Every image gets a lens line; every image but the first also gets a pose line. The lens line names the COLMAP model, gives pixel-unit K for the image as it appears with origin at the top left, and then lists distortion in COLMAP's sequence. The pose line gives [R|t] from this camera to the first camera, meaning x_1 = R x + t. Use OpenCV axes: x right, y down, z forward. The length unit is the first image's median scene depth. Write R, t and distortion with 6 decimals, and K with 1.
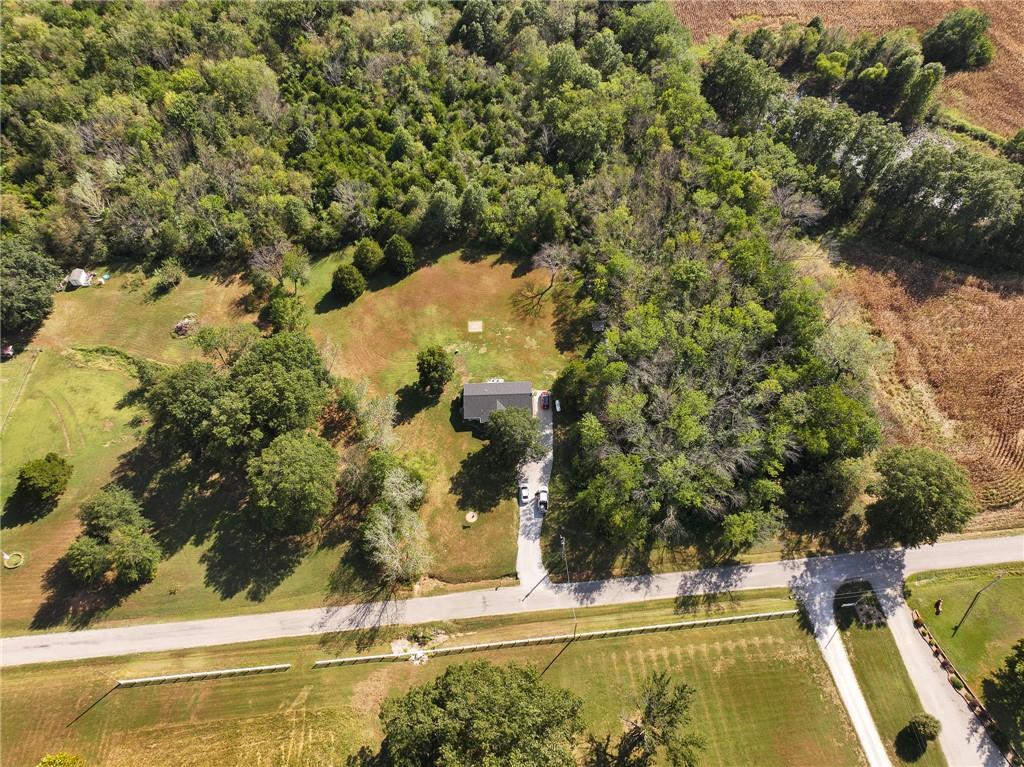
lens RADIAL K [[714.3, 0, 513.0], [0, 714.3, 385.4], [0, 0, 1]] dist [-0.003951, 0.020169]
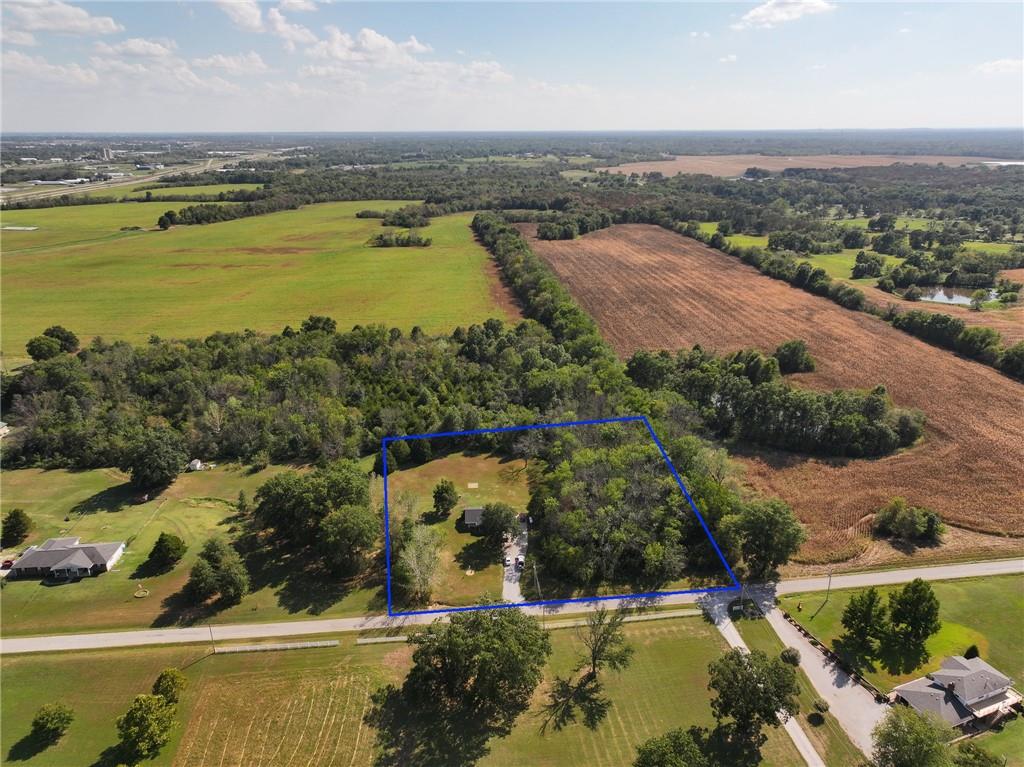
lens RADIAL K [[714.3, 0, 511.0], [0, 714.3, 380.1], [0, 0, 1]] dist [-0.003951, 0.020169]
pose [[0.999830, 0.000019, 0.018456, -0.003663], [0.010092, 0.836696, -0.547574, 0.628053], [-0.015453, 0.547667, 0.836554, -0.378520]]
